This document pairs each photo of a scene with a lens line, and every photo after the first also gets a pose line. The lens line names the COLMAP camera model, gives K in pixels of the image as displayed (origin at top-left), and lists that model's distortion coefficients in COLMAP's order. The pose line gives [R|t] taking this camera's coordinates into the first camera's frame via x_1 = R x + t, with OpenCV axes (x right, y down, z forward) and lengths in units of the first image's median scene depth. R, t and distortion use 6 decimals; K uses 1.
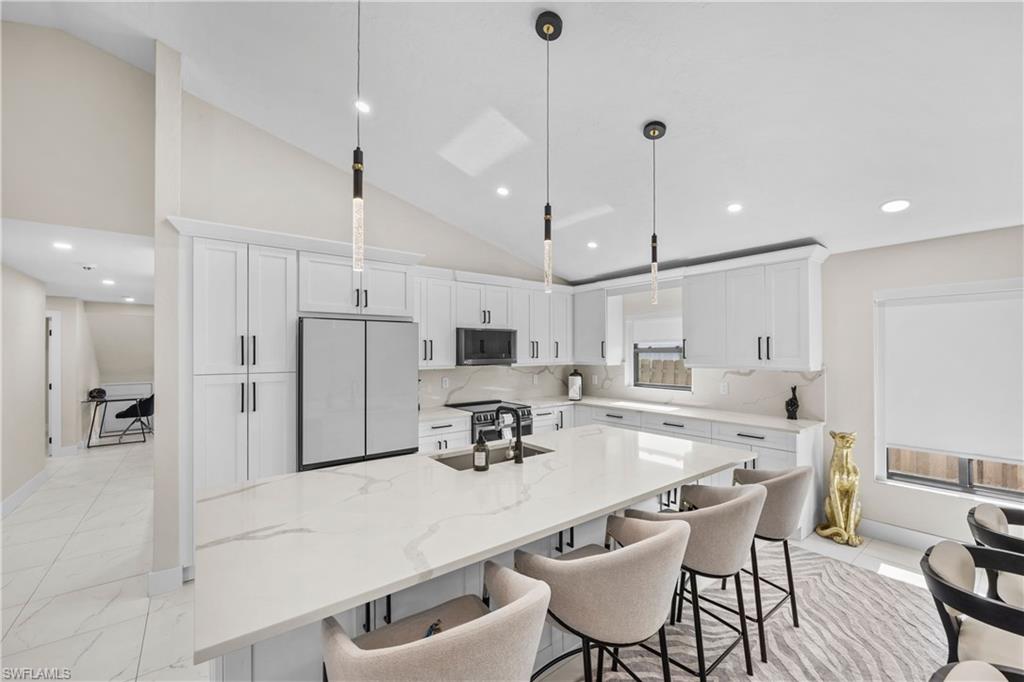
lens RADIAL K [[412.0, 0, 526.0], [0, 412.0, 350.2], [0, 0, 1]] dist [-0.000515, -0.001114]
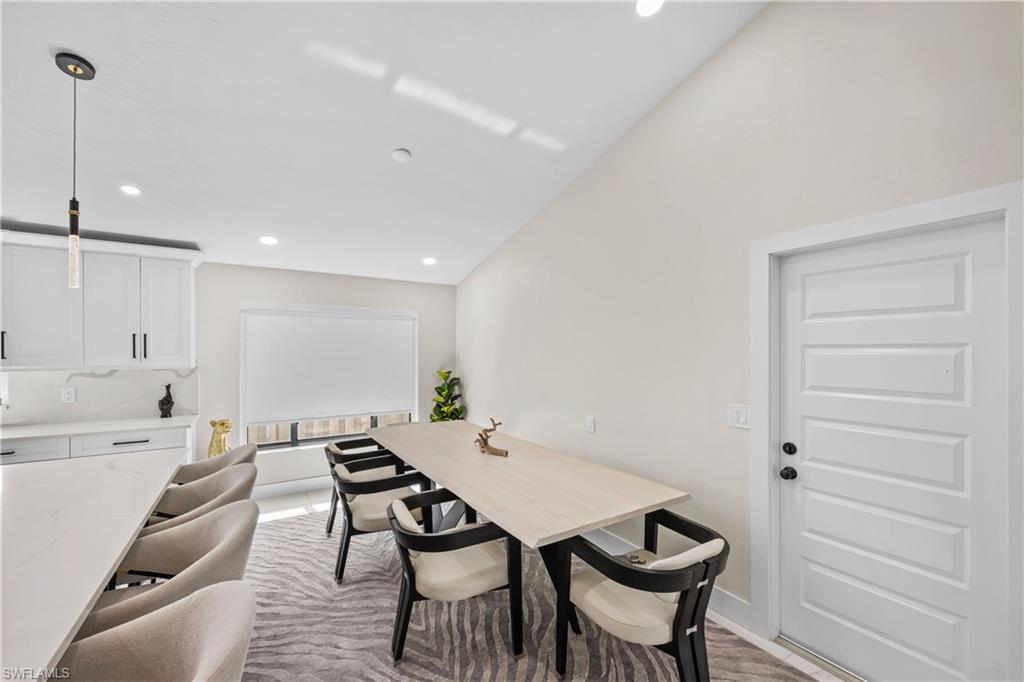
lens RADIAL K [[412.0, 0, 509.3], [0, 412.0, 353.4], [0, 0, 1]] dist [-0.000515, -0.001114]
pose [[0.114952, -0.004105, 0.993363, -0.226825], [-0.007184, 0.999962, 0.004964, 0.001323], [-0.993345, -0.007707, 0.114918, 0.053037]]
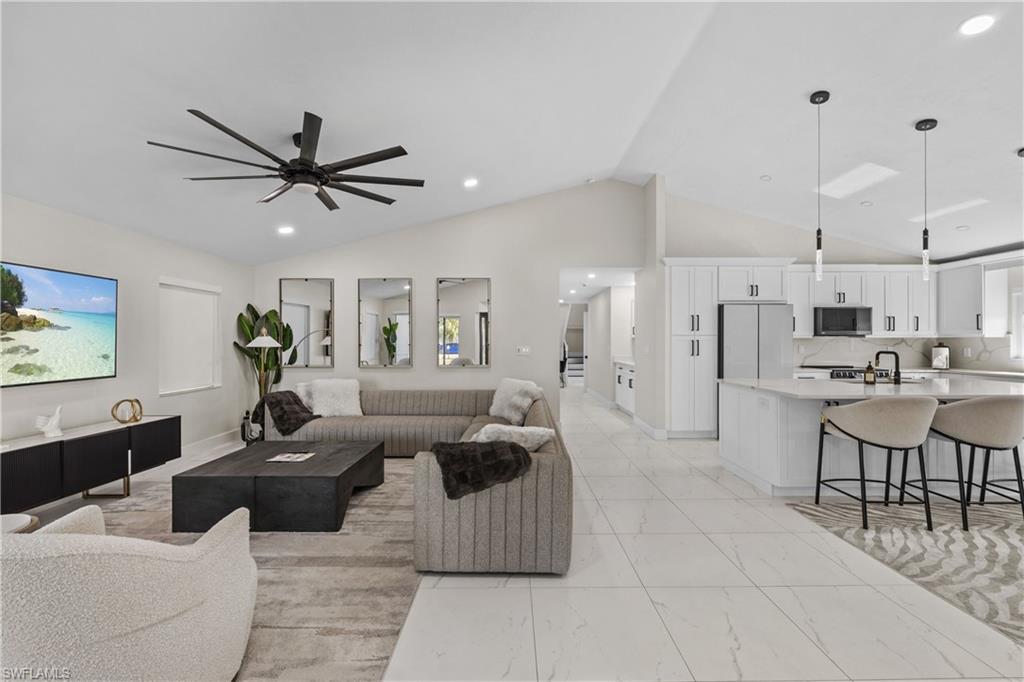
lens RADIAL K [[412.0, 0, 509.3], [0, 412.0, 340.1], [0, 0, 1]] dist [-0.000515, -0.001114]
pose [[0.779157, -0.000044, -0.626829, -0.108816], [0.000518, 1.000000, 0.000573, 0.053535], [0.626829, -0.000771, 0.779157, -0.693962]]
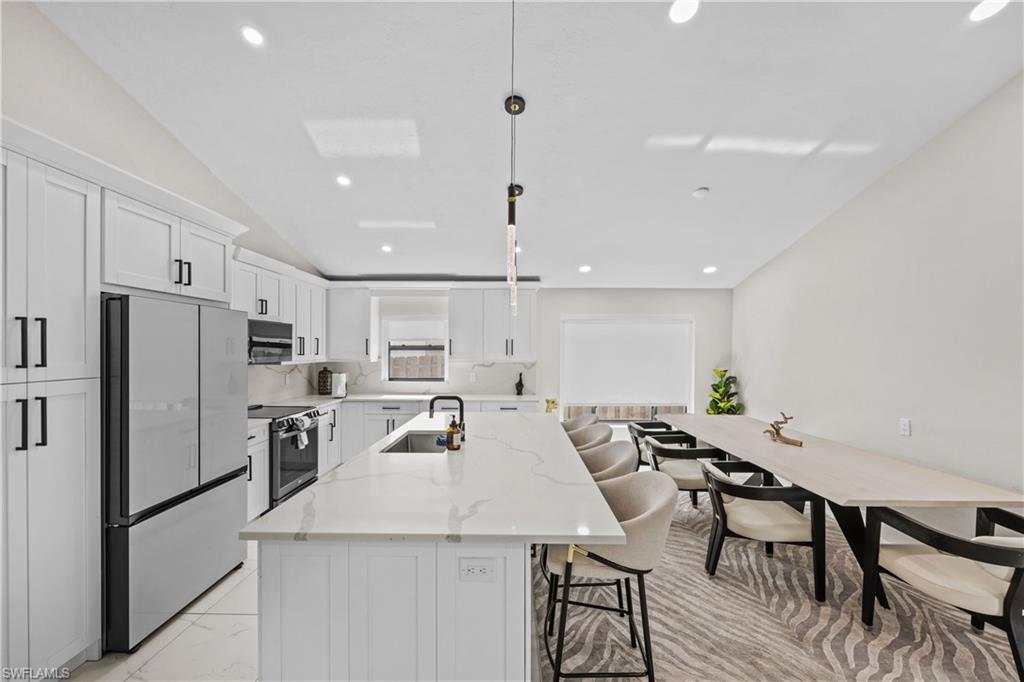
lens RADIAL K [[412.0, 0, 509.8], [0, 412.0, 357.7], [0, 0, 1]] dist [-0.000515, -0.001114]
pose [[0.633976, -0.009924, 0.773289, -0.481860], [-0.007989, 0.999780, 0.019380, 0.003281], [-0.773311, -0.018465, 0.633758, 0.073803]]
